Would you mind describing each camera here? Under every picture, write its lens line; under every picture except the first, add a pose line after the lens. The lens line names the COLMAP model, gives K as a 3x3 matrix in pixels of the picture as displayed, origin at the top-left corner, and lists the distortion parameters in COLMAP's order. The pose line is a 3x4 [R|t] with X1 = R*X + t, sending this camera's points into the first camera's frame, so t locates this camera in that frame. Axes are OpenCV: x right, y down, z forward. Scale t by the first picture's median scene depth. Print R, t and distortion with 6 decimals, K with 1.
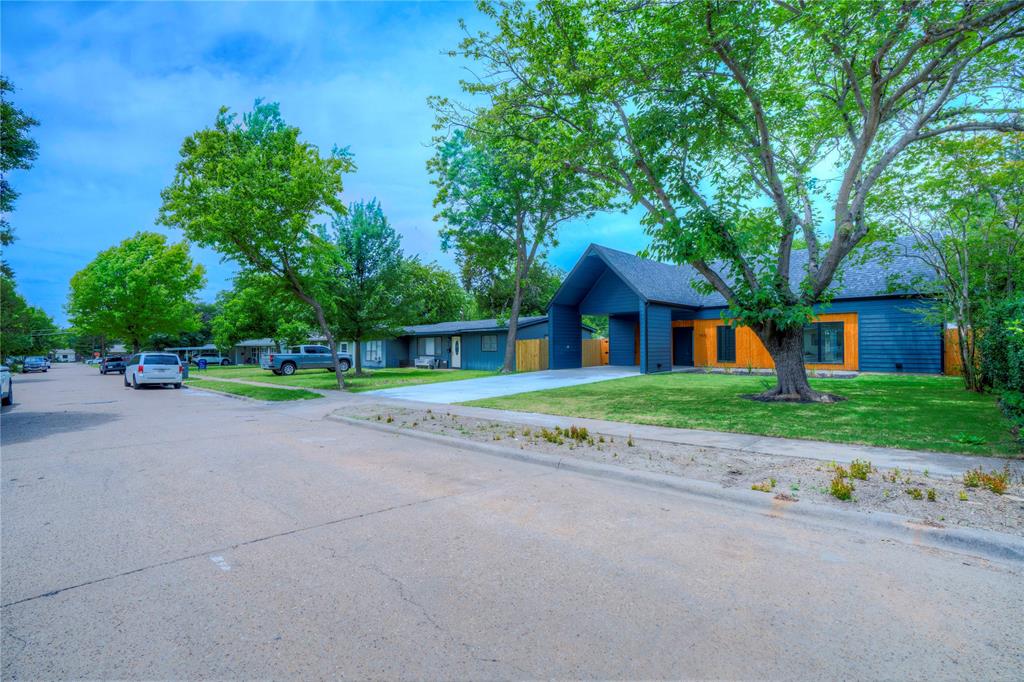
lens RADIAL K [[478.1, 0, 512.9], [0, 478.1, 341.6], [0, 0, 1]] dist [-0.055205, 0.017439]
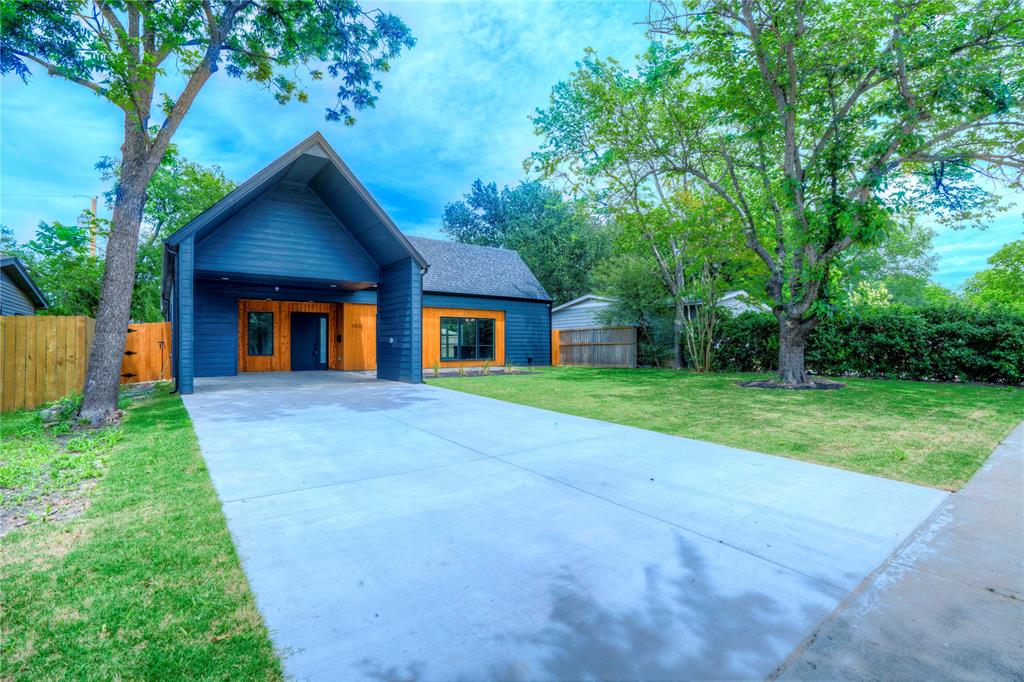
lens RADIAL K [[478.1, 0, 509.2], [0, 478.1, 346.2], [0, 0, 1]] dist [-0.055205, 0.017439]
pose [[0.151518, 0.005920, 0.988437, -0.331452], [-0.008355, 0.999954, -0.004708, 0.022605], [-0.988419, -0.007545, 0.151560, 0.824783]]
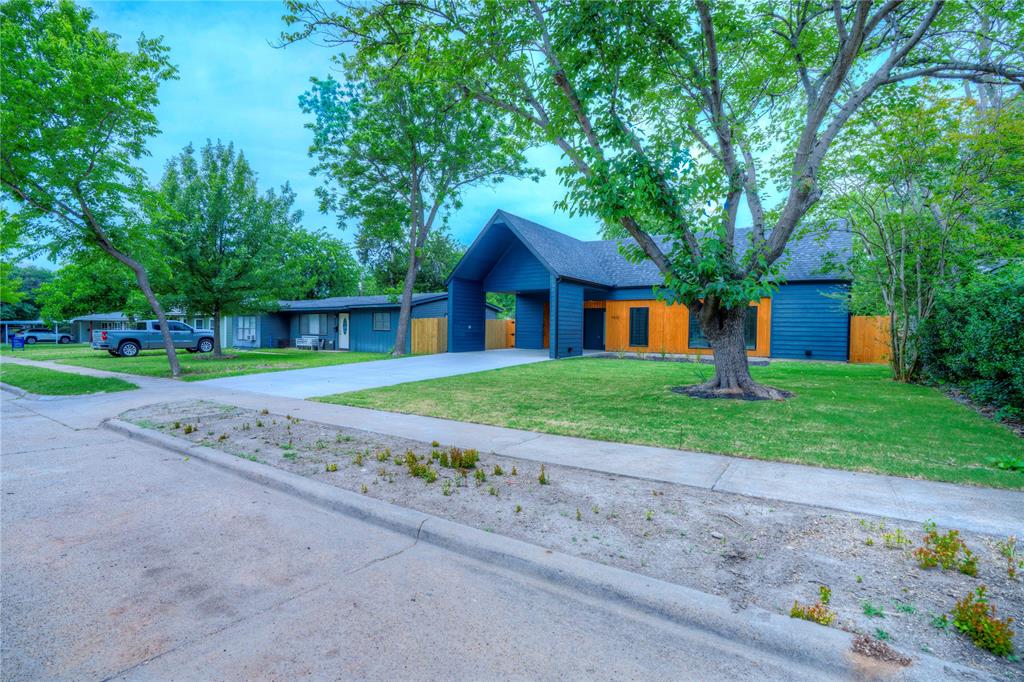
lens RADIAL K [[478.1, 0, 512.5], [0, 478.1, 341.1], [0, 0, 1]] dist [-0.055205, 0.017439]
pose [[0.981706, 0.012191, 0.190013, 0.030823], [-0.019415, 0.999156, 0.036202, 0.004031], [-0.189411, -0.039229, 0.981114, 0.142503]]
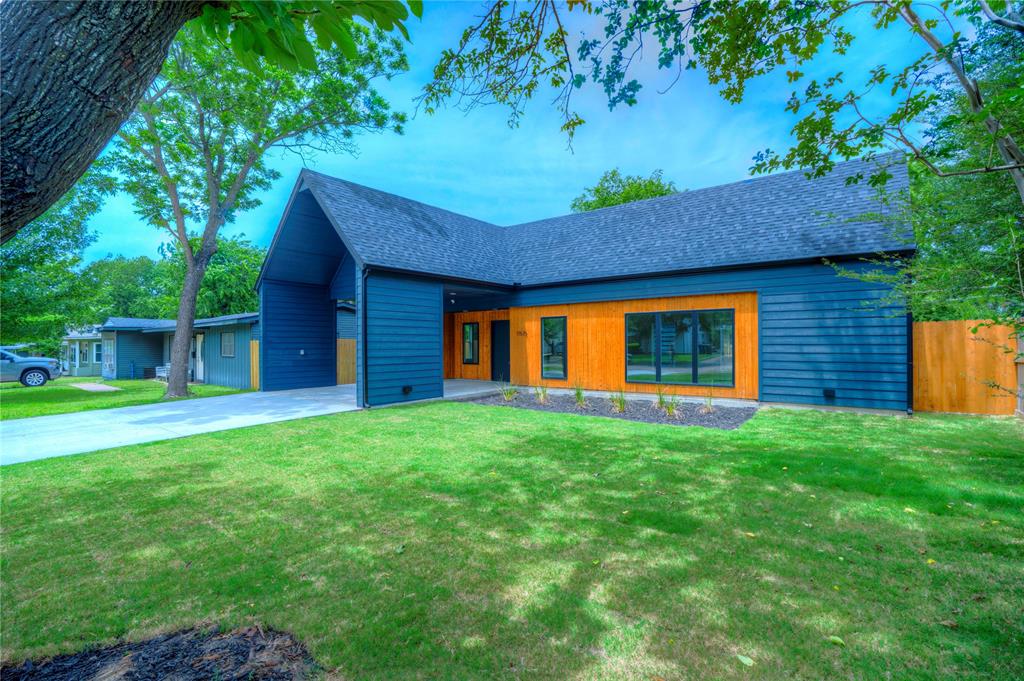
lens RADIAL K [[478.1, 0, 510.4], [0, 478.1, 344.1], [0, 0, 1]] dist [-0.055205, 0.017439]
pose [[0.995477, 0.000950, 0.095002, 0.406007], [-0.001862, 0.999953, 0.009509, -0.006747], [-0.094989, -0.009643, 0.995432, 0.488741]]
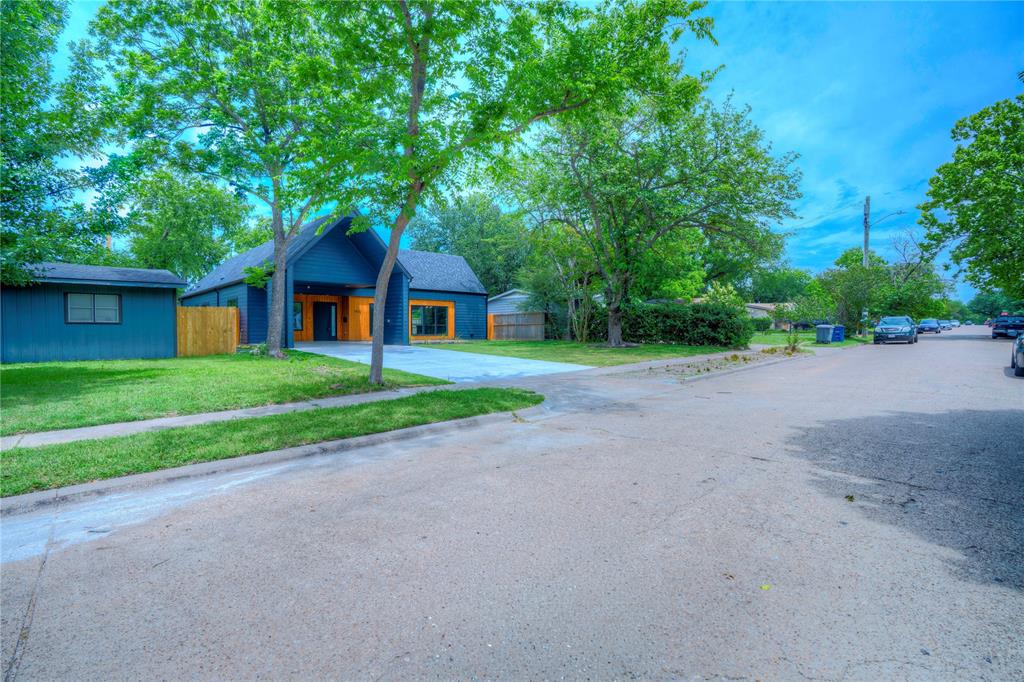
lens RADIAL K [[478.1, 0, 507.8], [0, 478.1, 343.7], [0, 0, 1]] dist [-0.055205, 0.017439]
pose [[0.041595, -0.024120, 0.998843, -0.818687], [-0.012911, 0.999612, 0.024676, 0.035752], [-0.999051, -0.013922, 0.041267, 0.759745]]
